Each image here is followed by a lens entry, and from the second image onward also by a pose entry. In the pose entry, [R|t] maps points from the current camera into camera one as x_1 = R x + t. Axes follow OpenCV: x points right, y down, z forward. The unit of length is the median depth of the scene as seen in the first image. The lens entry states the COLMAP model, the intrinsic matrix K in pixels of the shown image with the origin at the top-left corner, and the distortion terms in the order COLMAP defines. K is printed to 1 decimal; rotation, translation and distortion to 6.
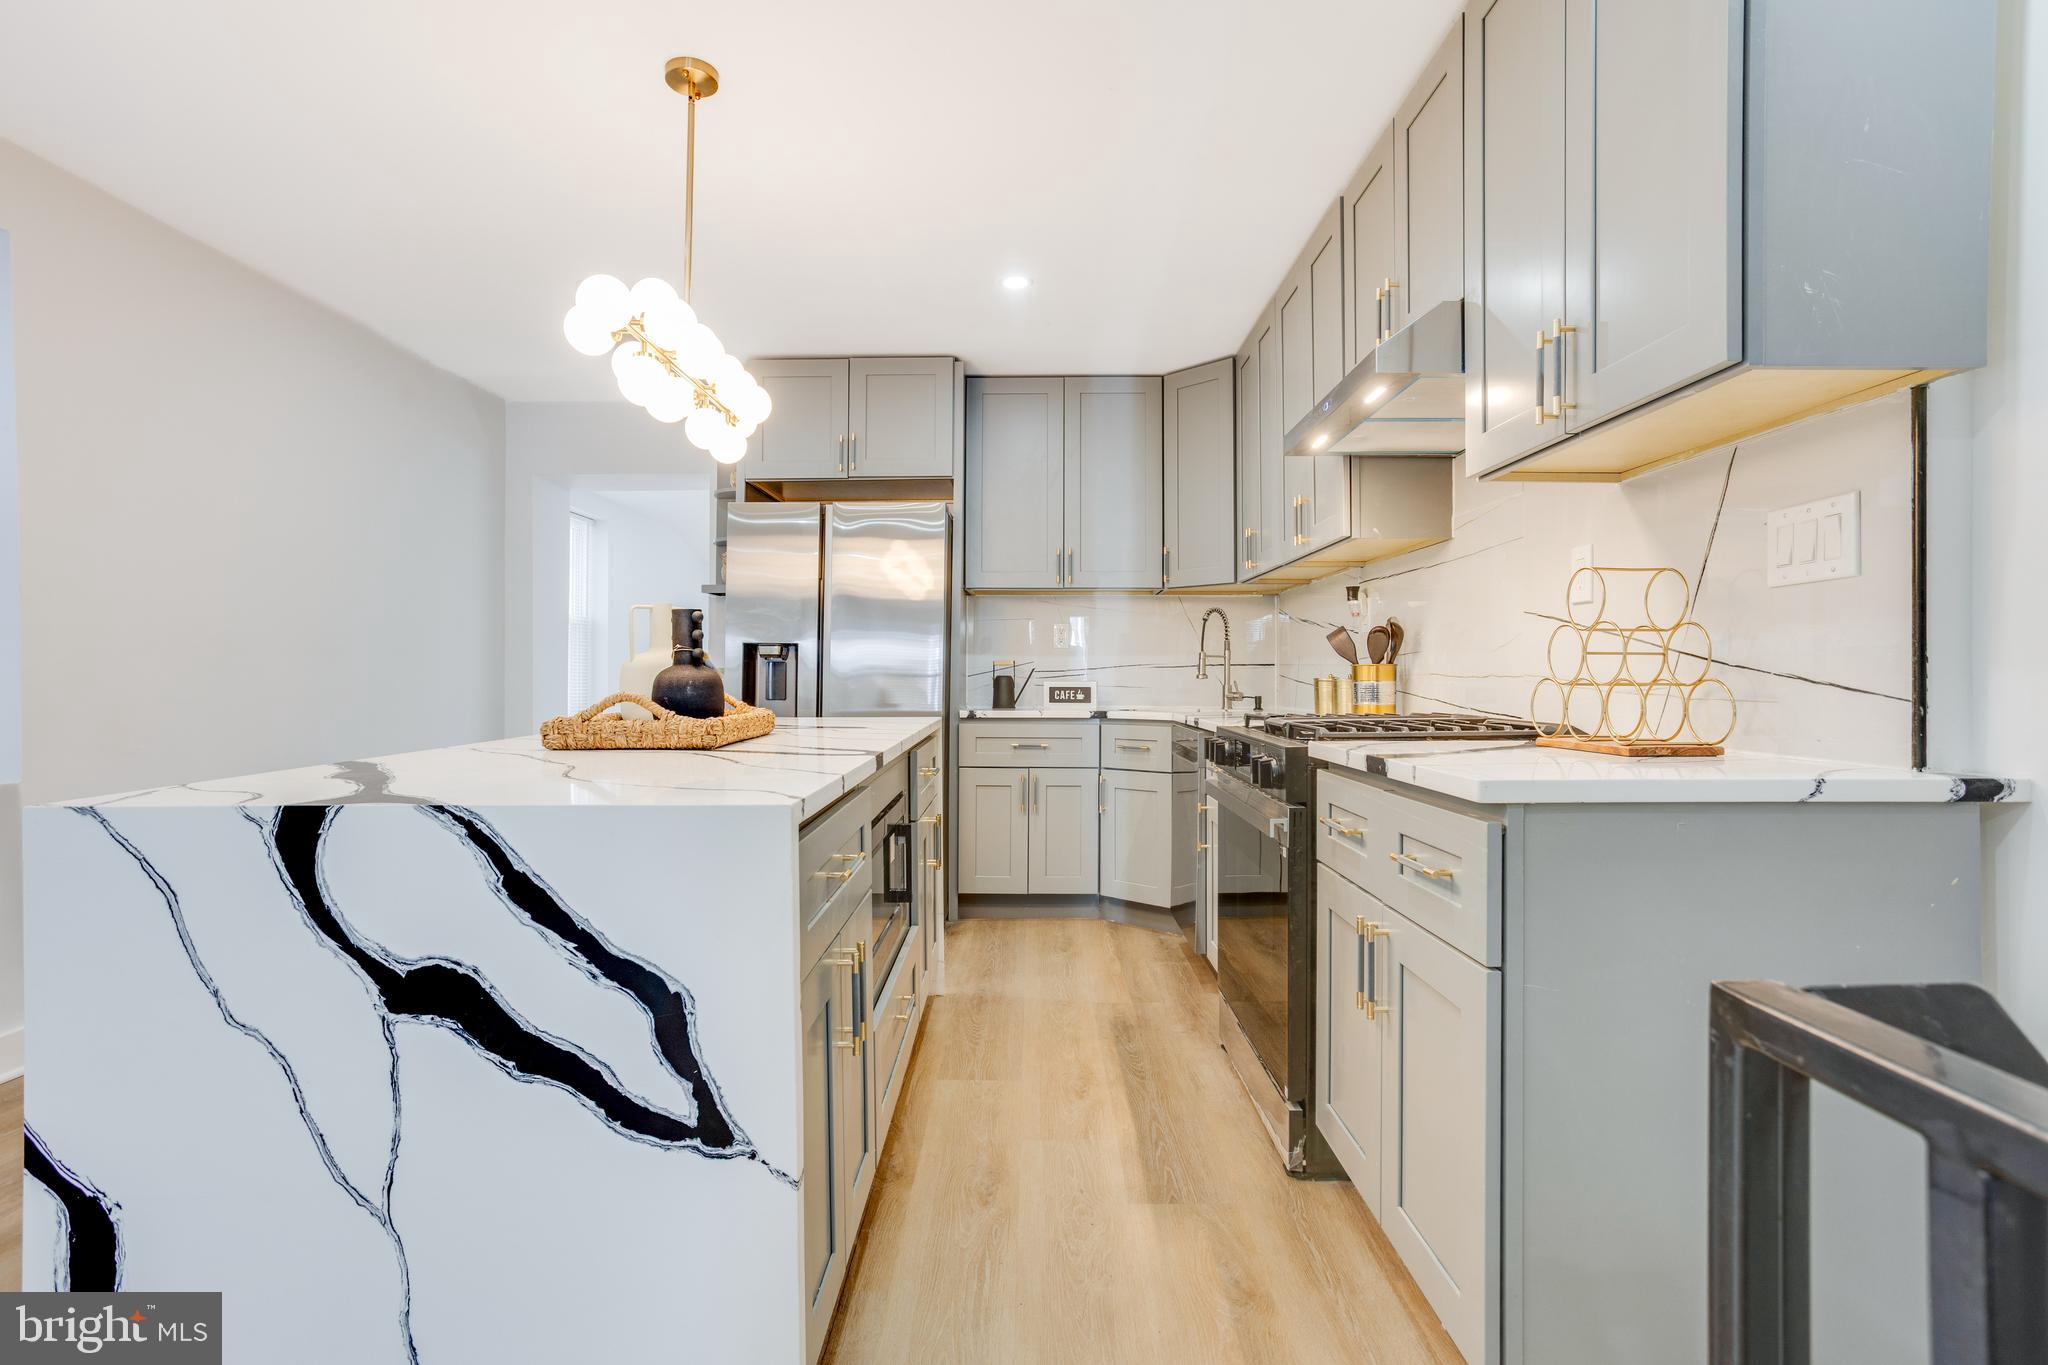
lens RADIAL K [[978.3, 0, 1019.8], [0, 978.3, 669.5], [0, 0, 1]] dist [-0.040472, 0.022120]
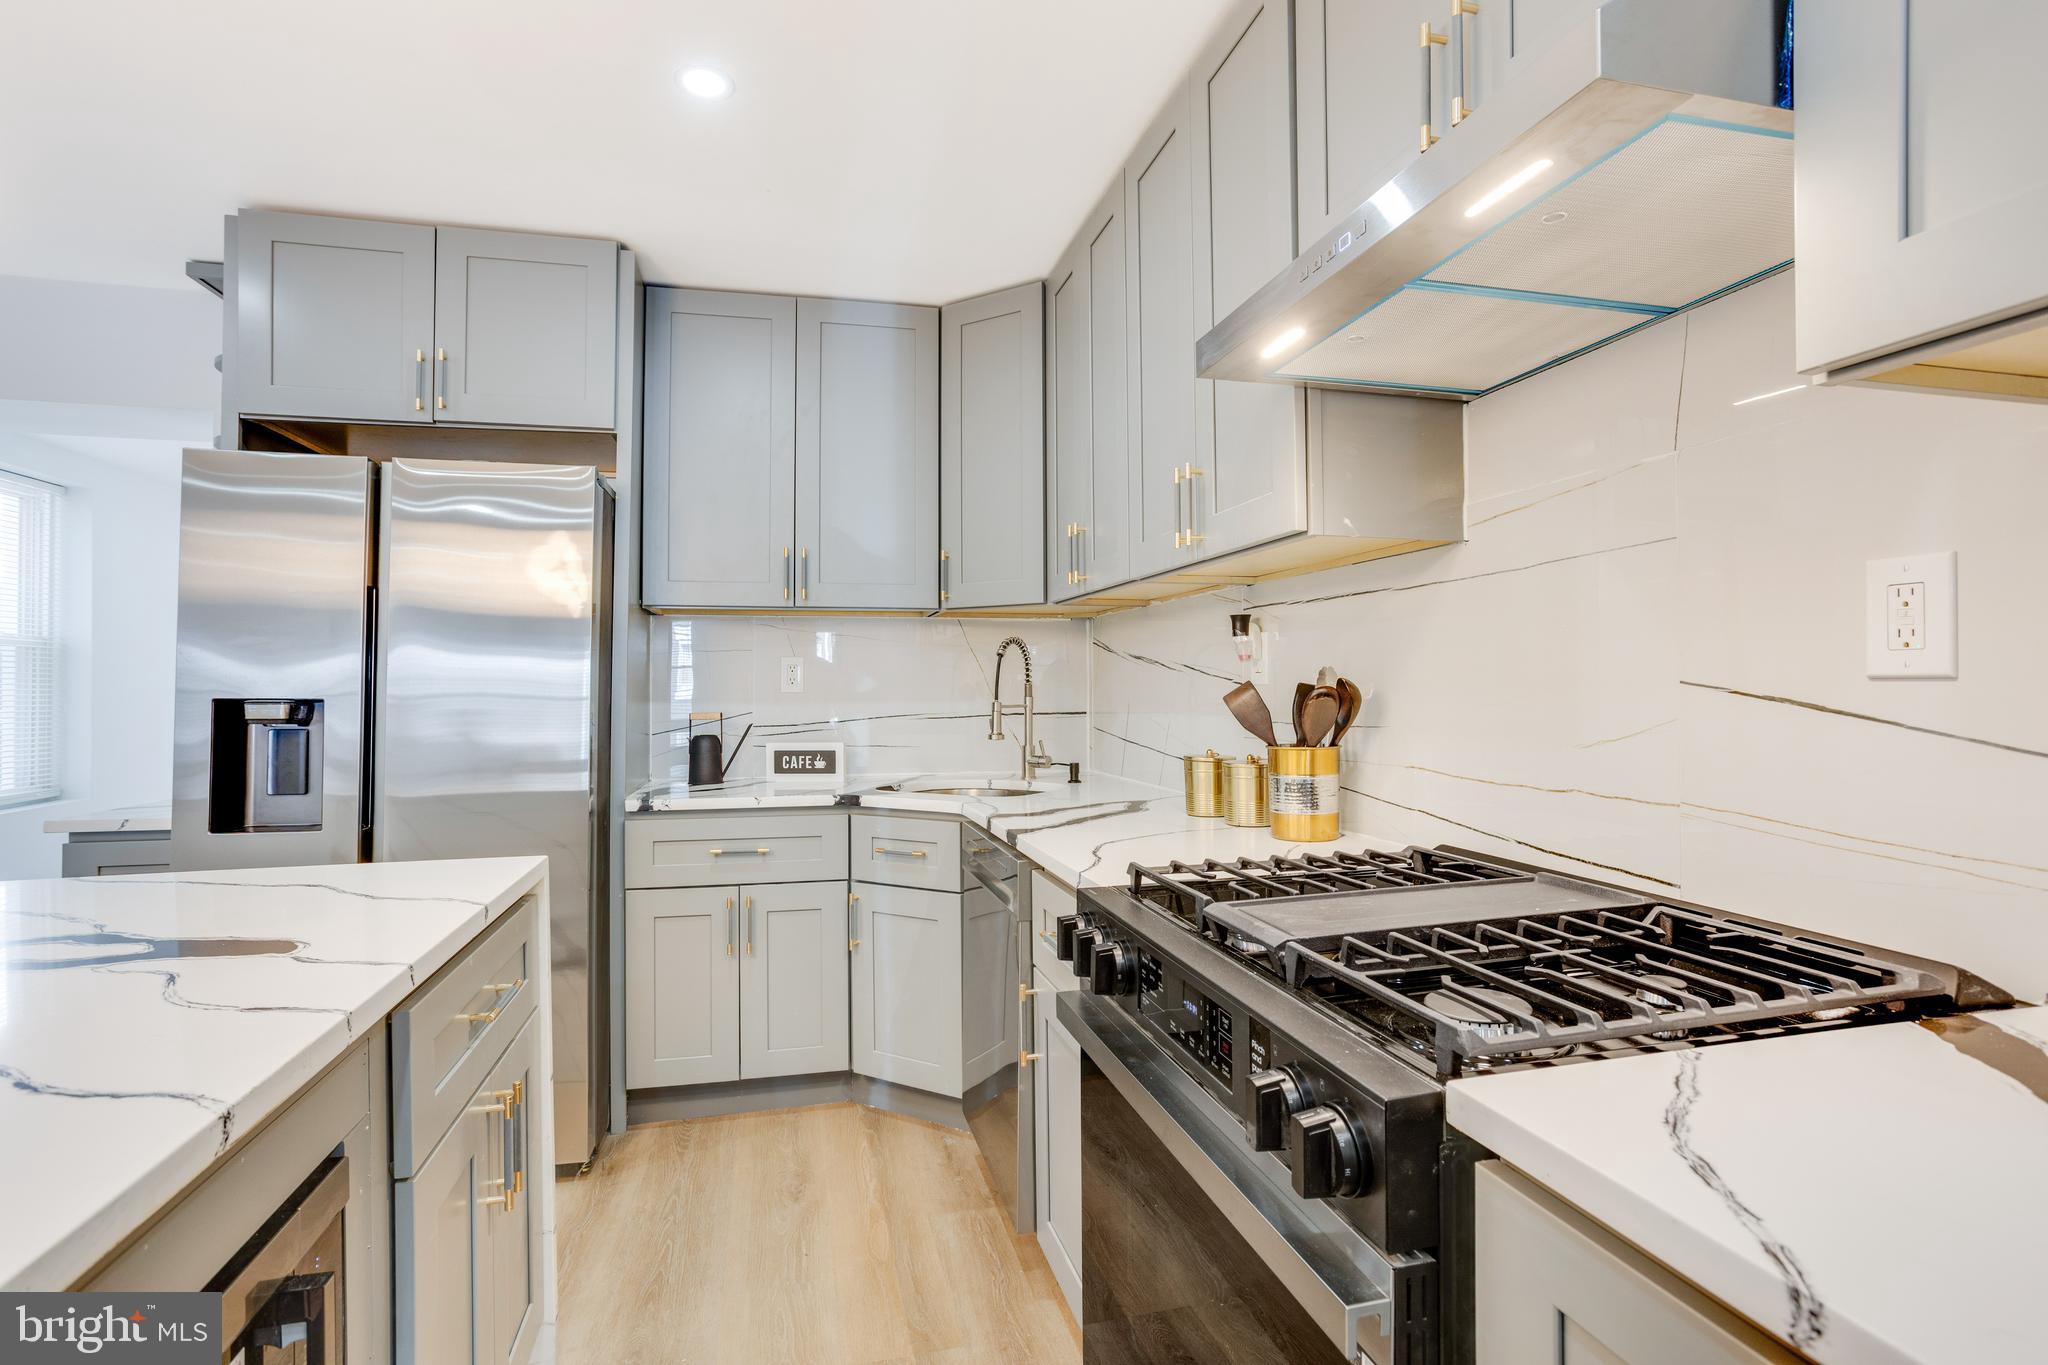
lens RADIAL K [[978.3, 0, 1017.0], [0, 978.3, 674.9], [0, 0, 1]] dist [-0.040472, 0.022120]
pose [[0.967862, -0.003603, 0.251458, 0.035225], [0.004902, 0.999978, -0.004538, -0.047584], [-0.251436, 0.005625, 0.967858, 0.451389]]
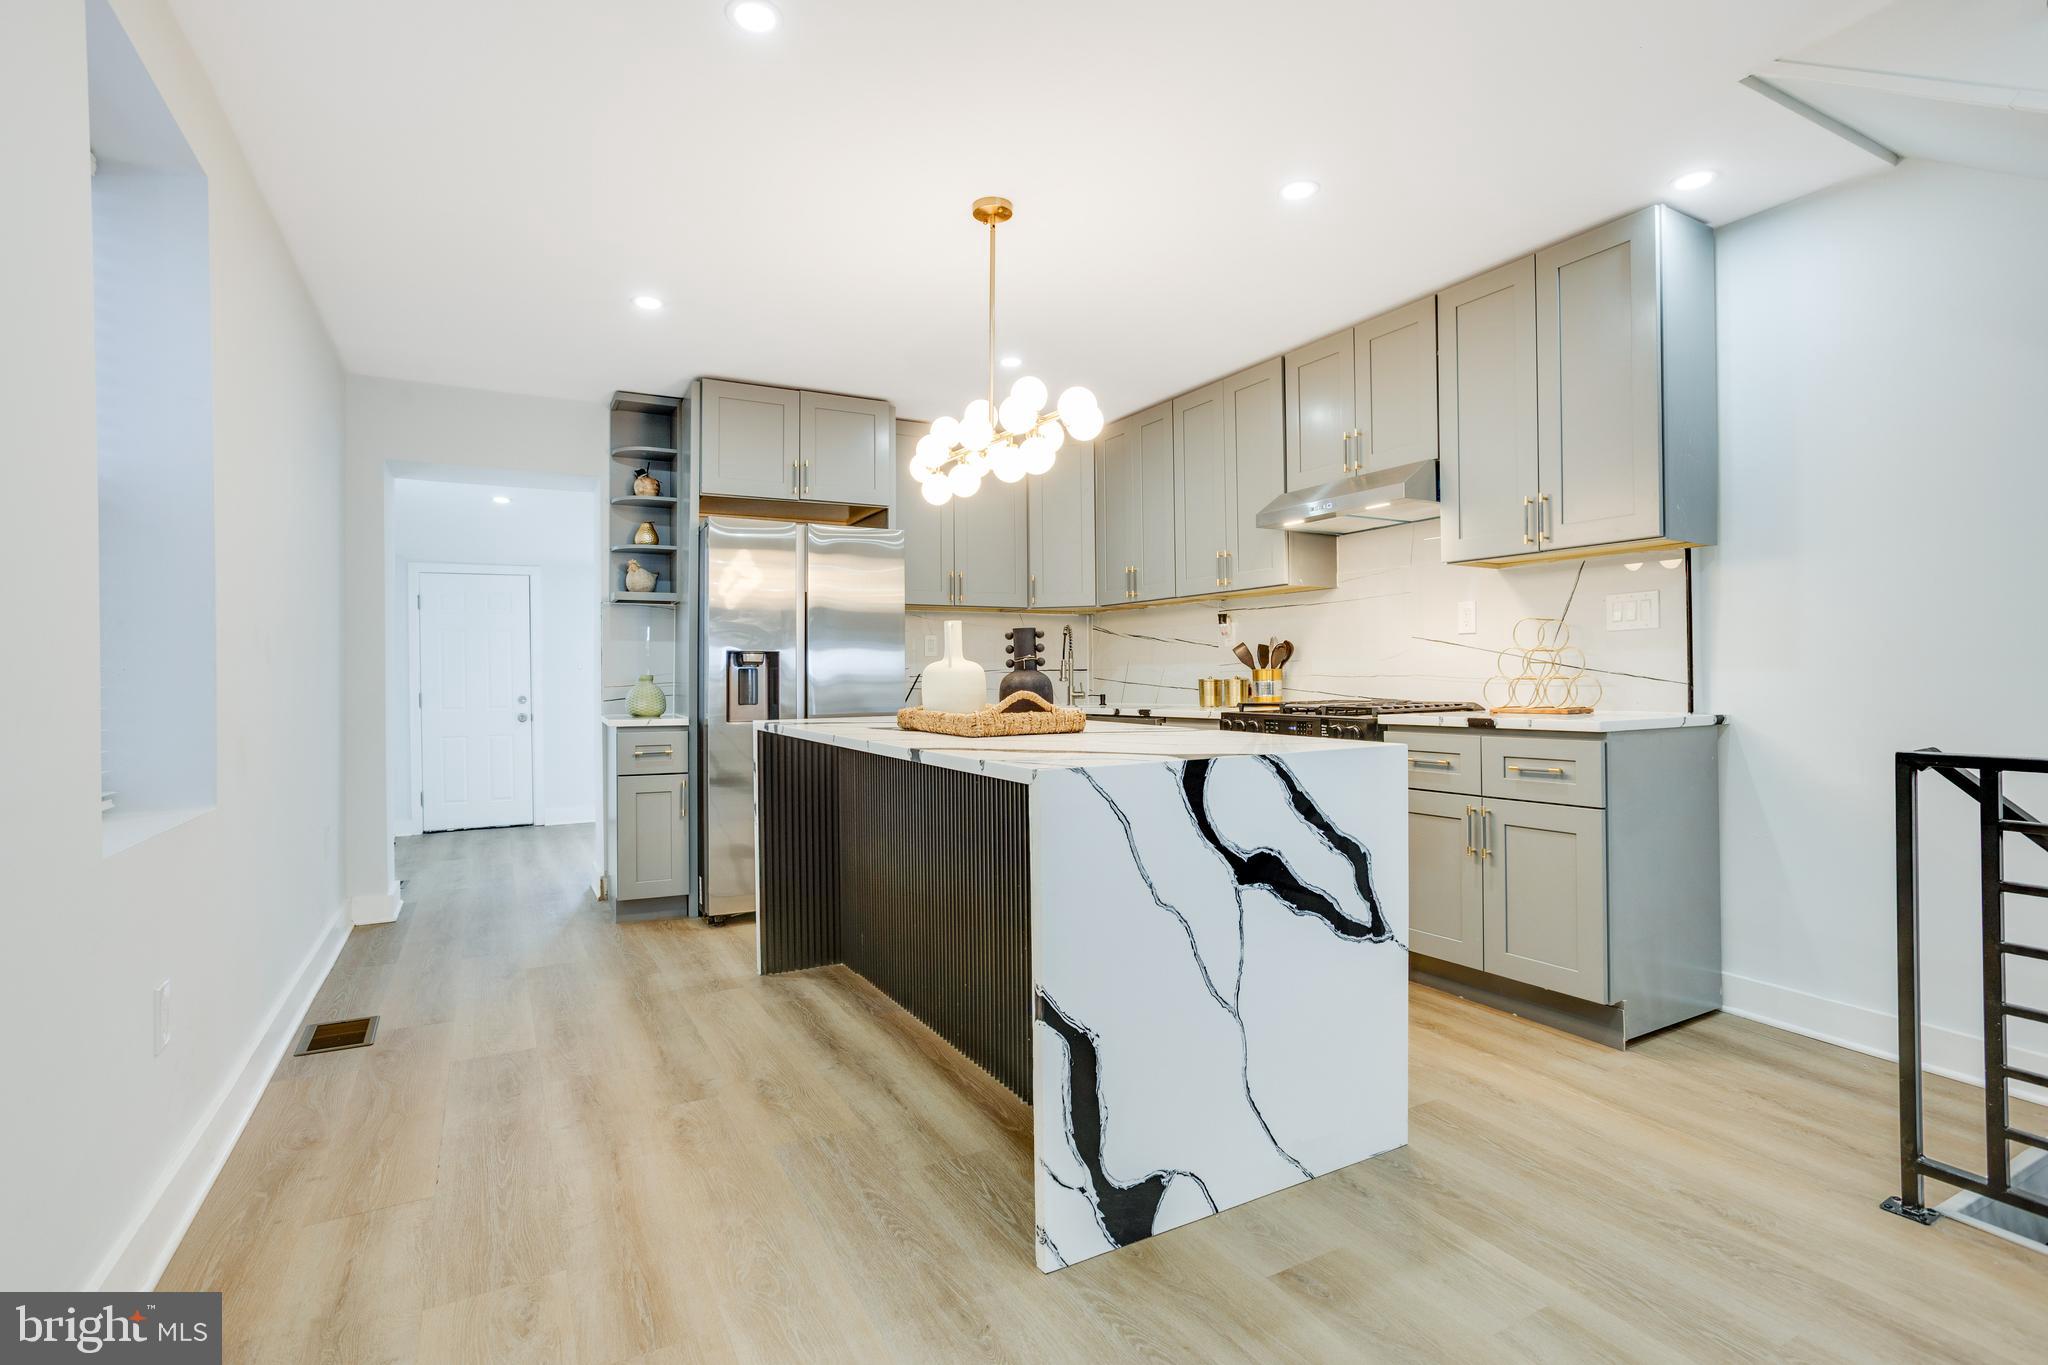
lens RADIAL K [[978.3, 0, 1021.8], [0, 978.3, 670.5], [0, 0, 1]] dist [-0.040472, 0.022120]
pose [[0.869538, -0.003148, 0.493856, -0.683062], [0.005754, 0.999976, -0.003757, 0.000033], [-0.493833, 0.006108, 0.869535, -0.095435]]
